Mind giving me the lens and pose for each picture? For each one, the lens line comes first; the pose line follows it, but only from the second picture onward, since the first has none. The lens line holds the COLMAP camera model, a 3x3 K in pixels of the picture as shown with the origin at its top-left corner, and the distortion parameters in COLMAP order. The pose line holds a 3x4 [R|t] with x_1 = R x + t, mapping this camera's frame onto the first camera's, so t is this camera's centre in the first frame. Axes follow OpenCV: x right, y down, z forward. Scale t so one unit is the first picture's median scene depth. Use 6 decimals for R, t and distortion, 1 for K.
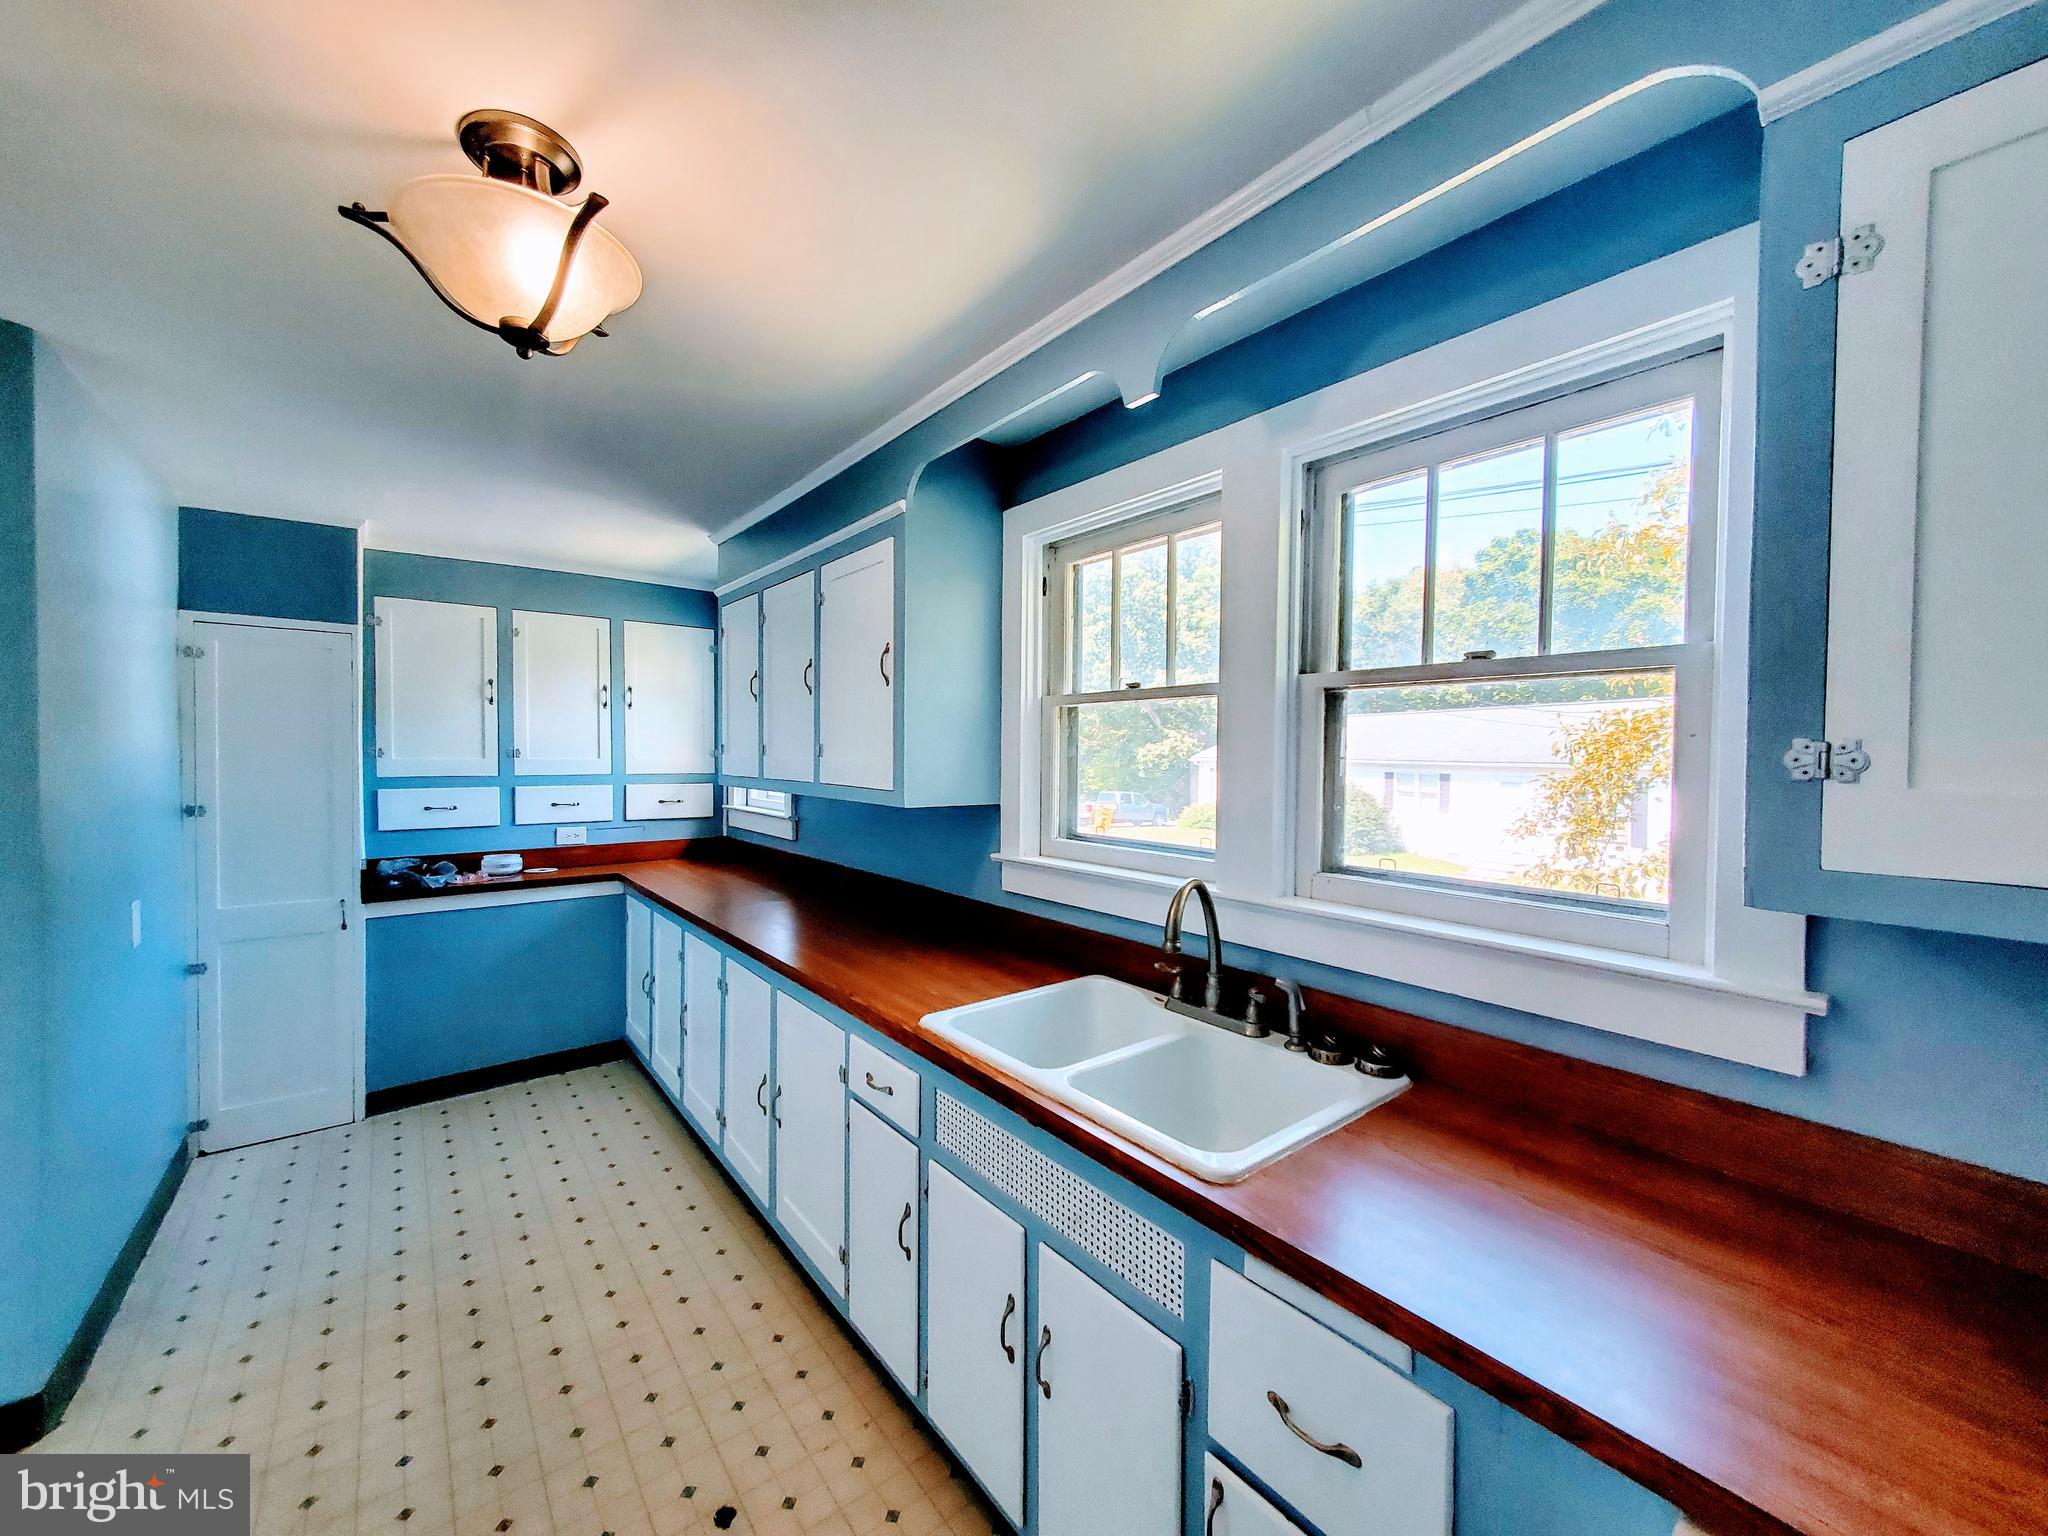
lens RADIAL K [[812.6, 0, 1033.6], [0, 812.6, 770.3], [0, 0, 1]] dist [0.003403, 0.000258]
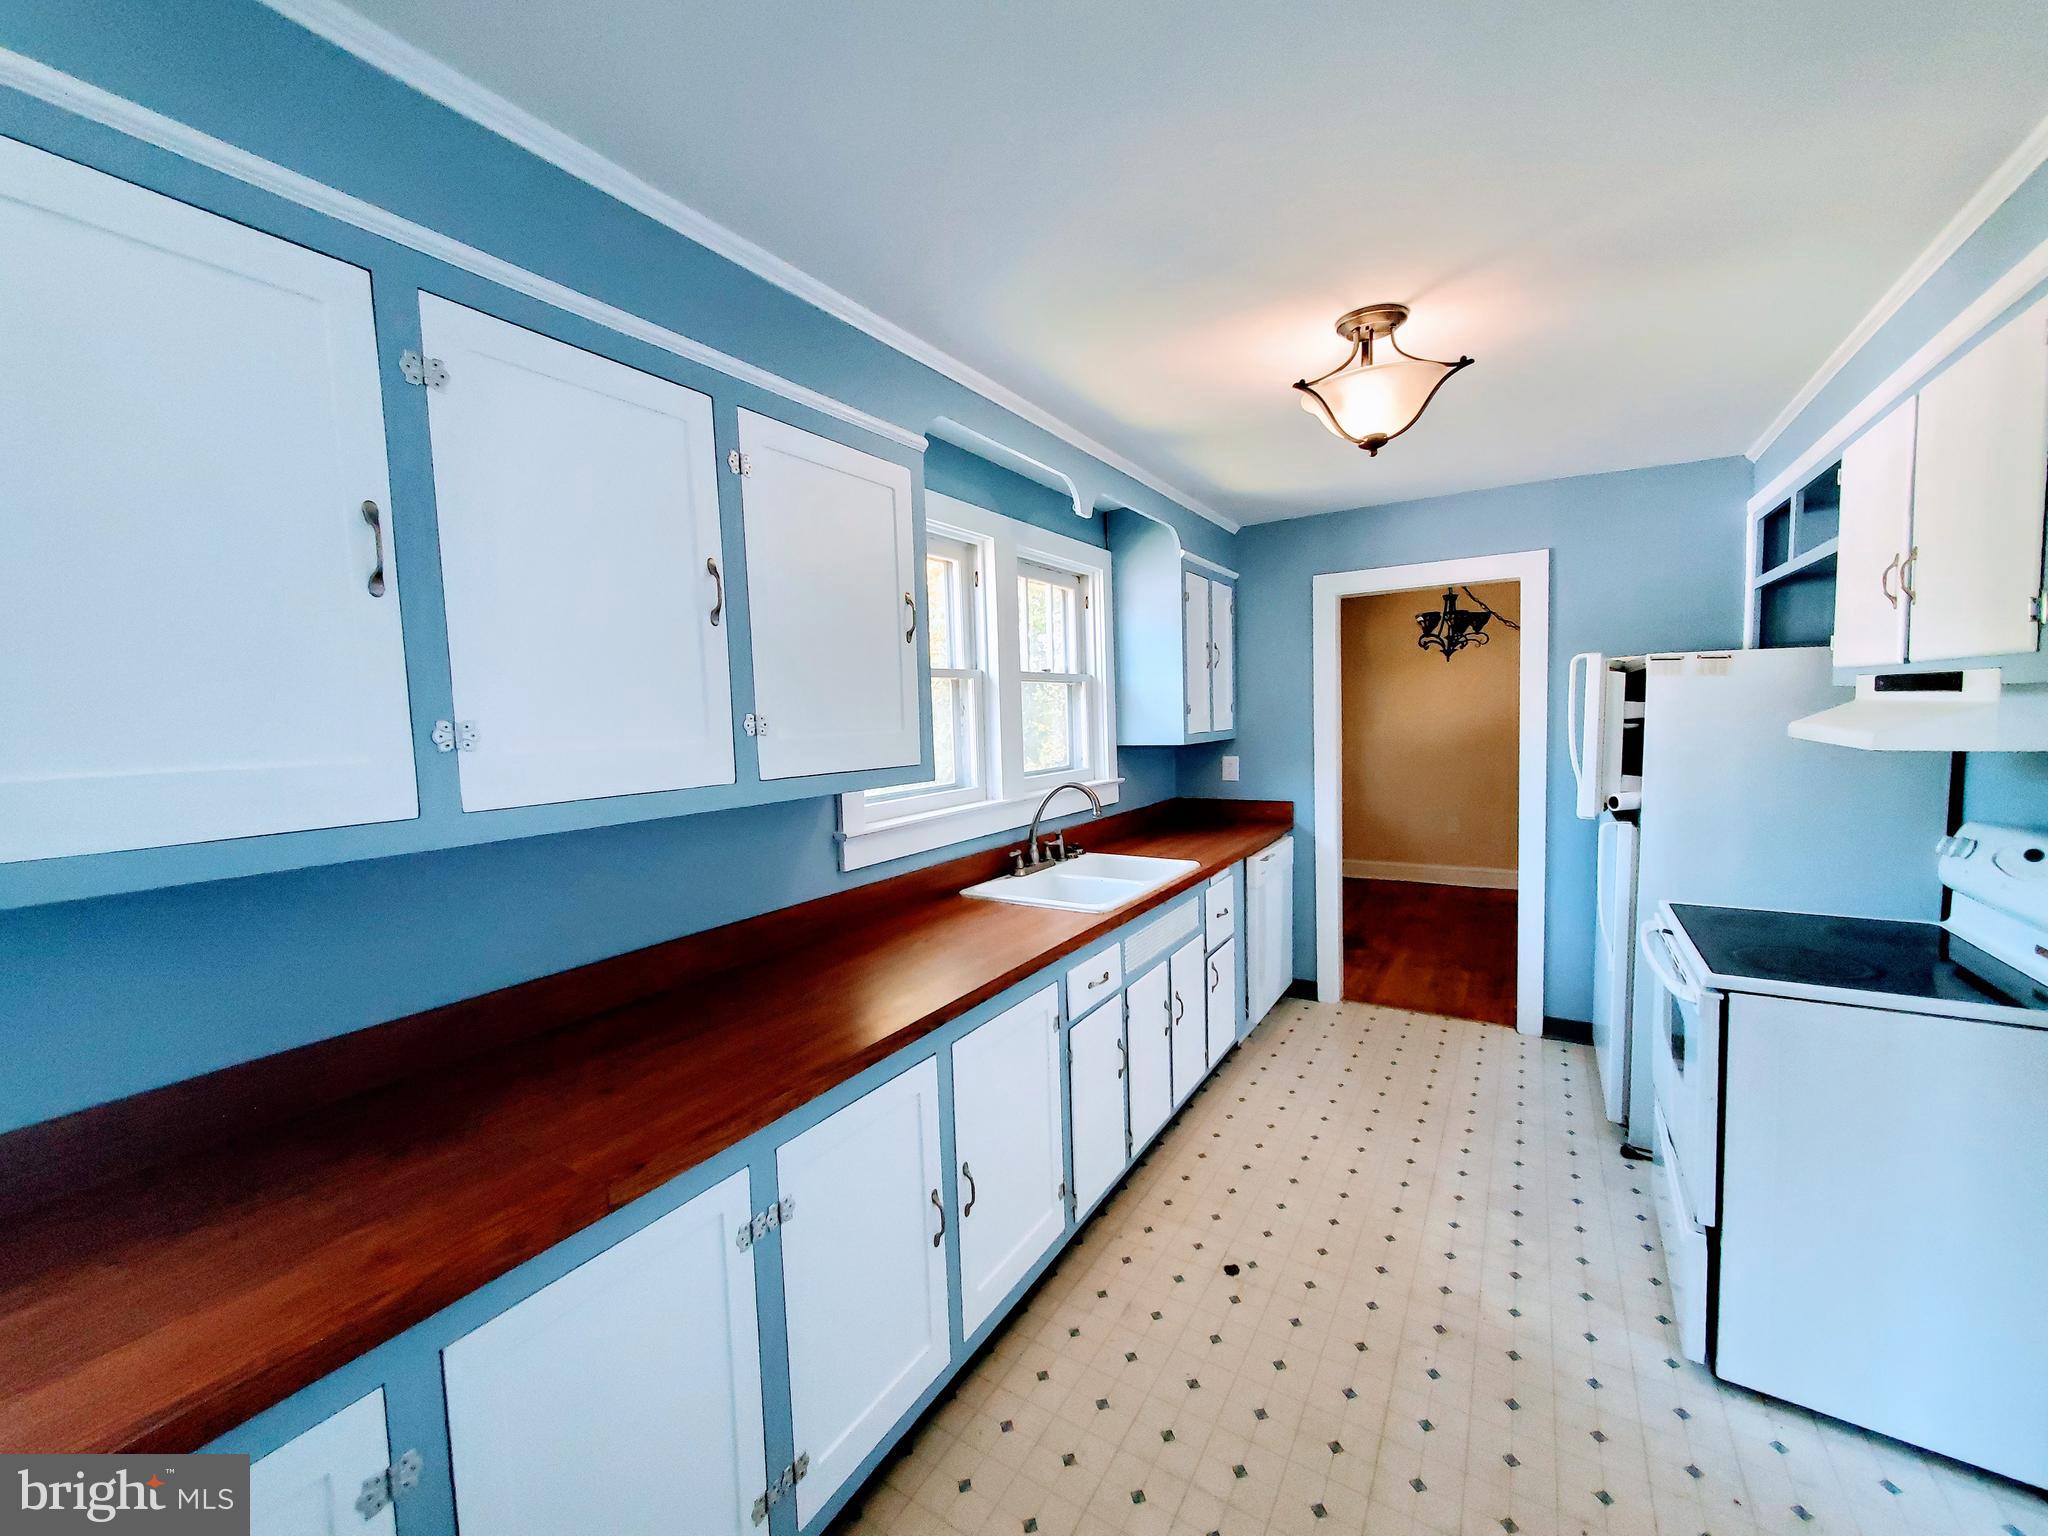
lens RADIAL K [[803.9, 0, 1017.7], [0, 803.9, 768.3], [0, 0, 1]] dist [0.001736, 0.000042]
pose [[-0.330614, -0.059751, 0.941873, -0.713641], [0.053136, 0.995232, 0.081788, -0.025206], [-0.942269, 0.077088, -0.325862, 0.825504]]
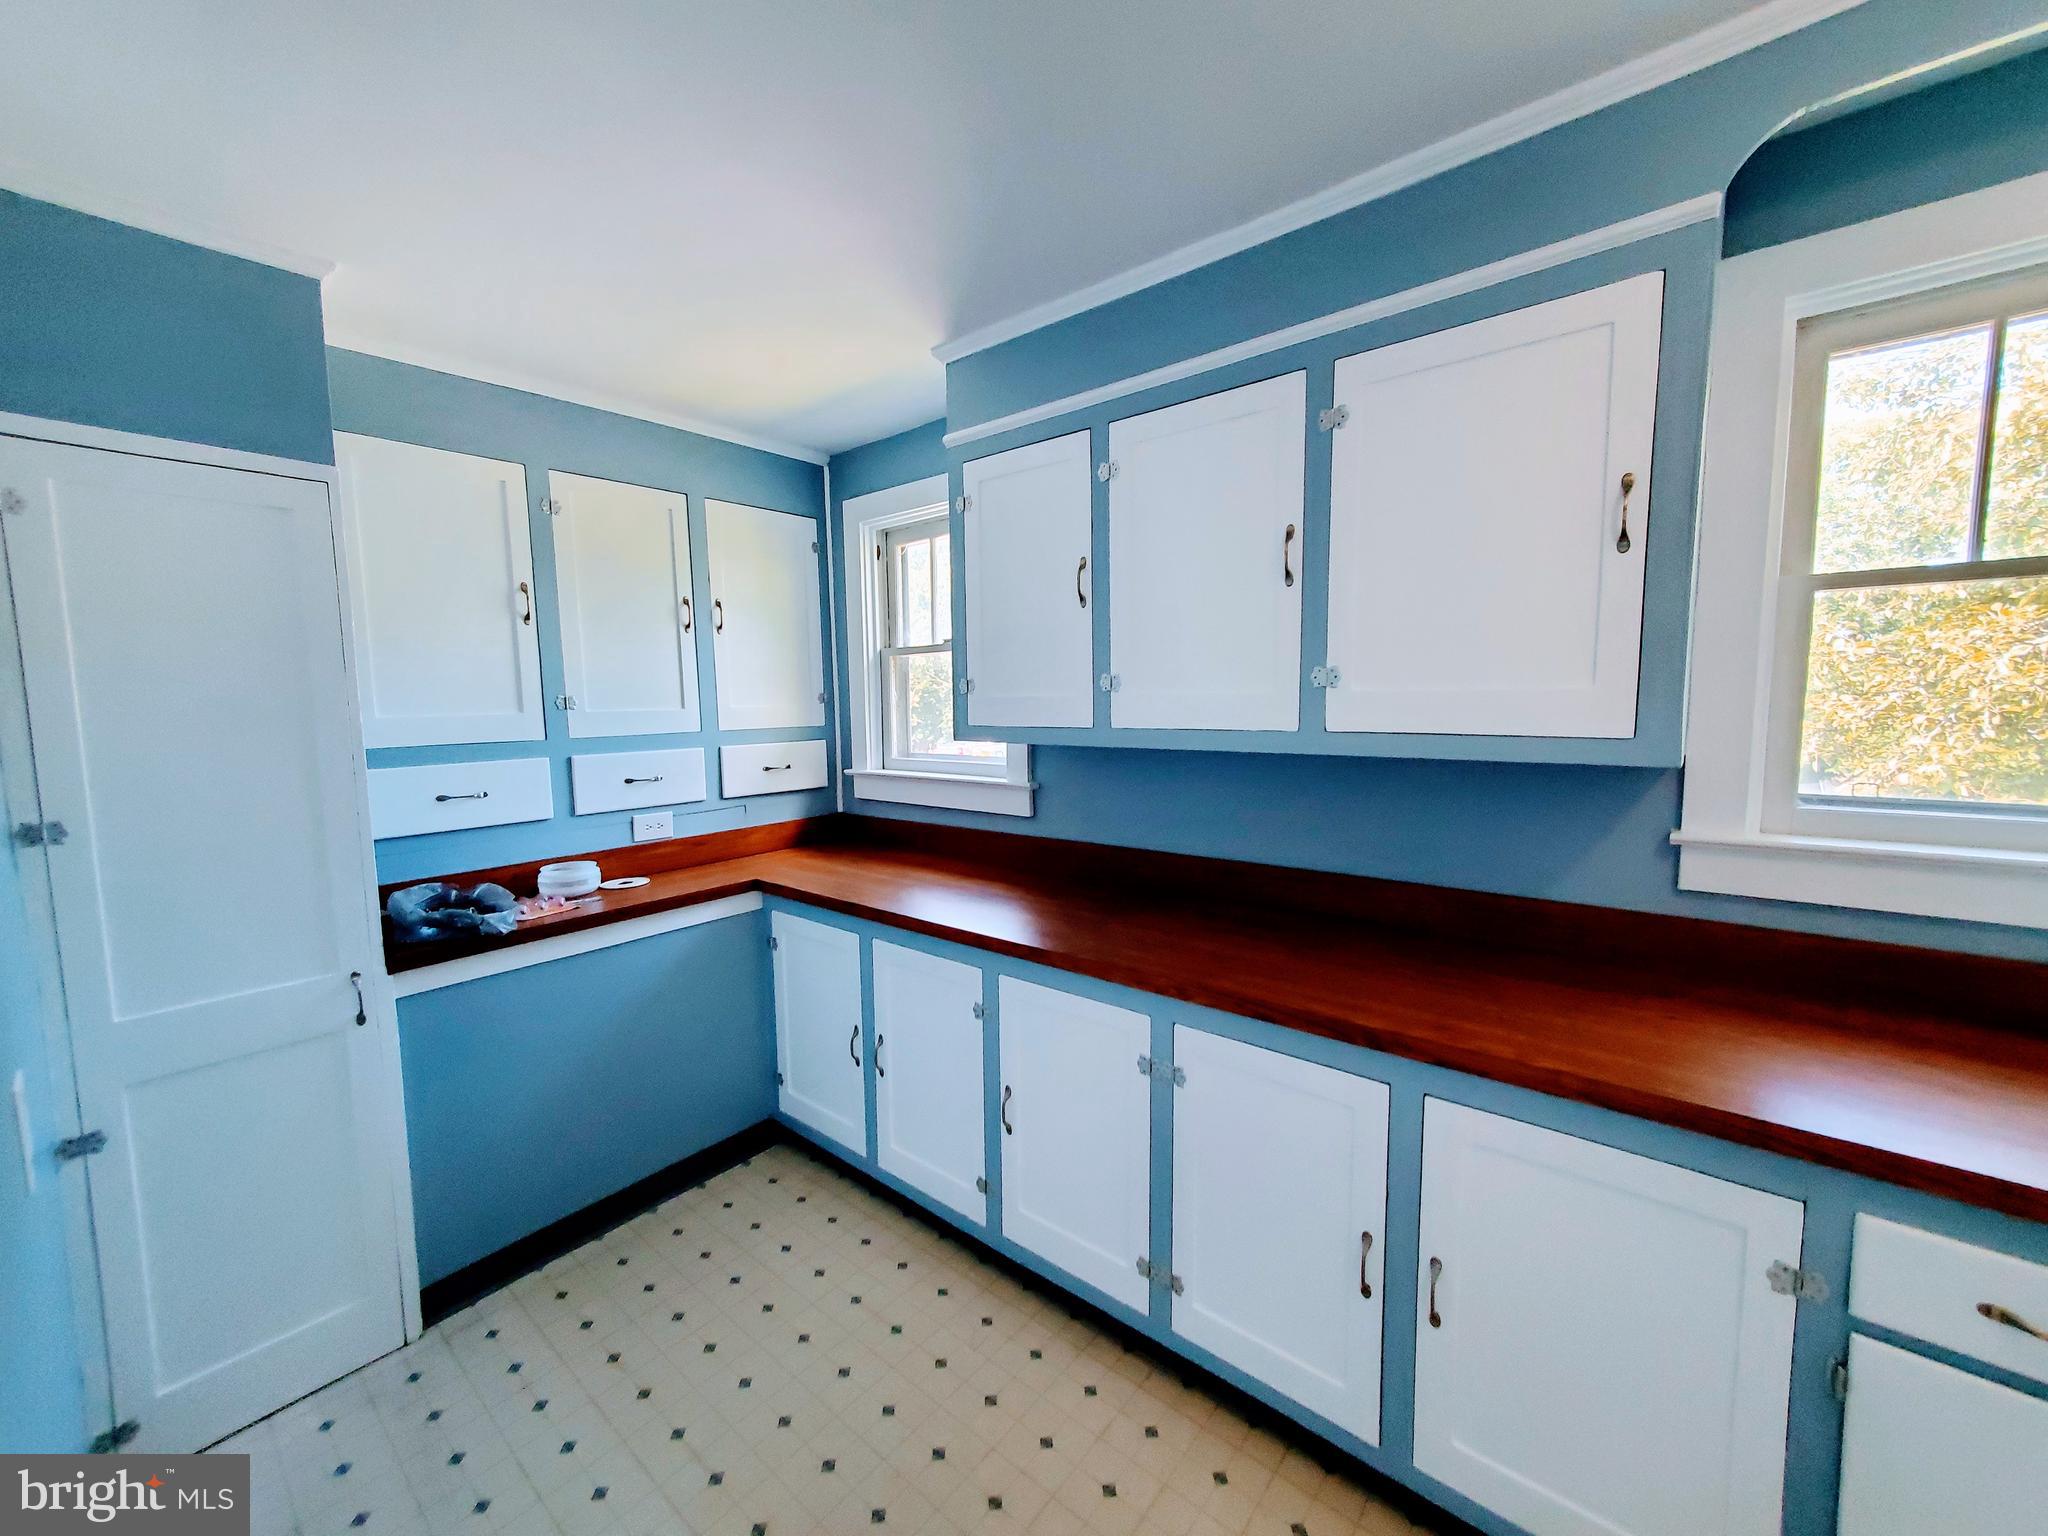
lens RADIAL K [[807.2, 0, 1023.6], [0, 807.2, 770.5], [0, 0, 1]] dist [0.005657, 0.000043]
pose [[0.979160, -0.044487, 0.198157, -0.492795], [0.030188, 0.996756, 0.074603, -0.005958], [-0.200833, -0.067066, 0.977327, 0.368154]]
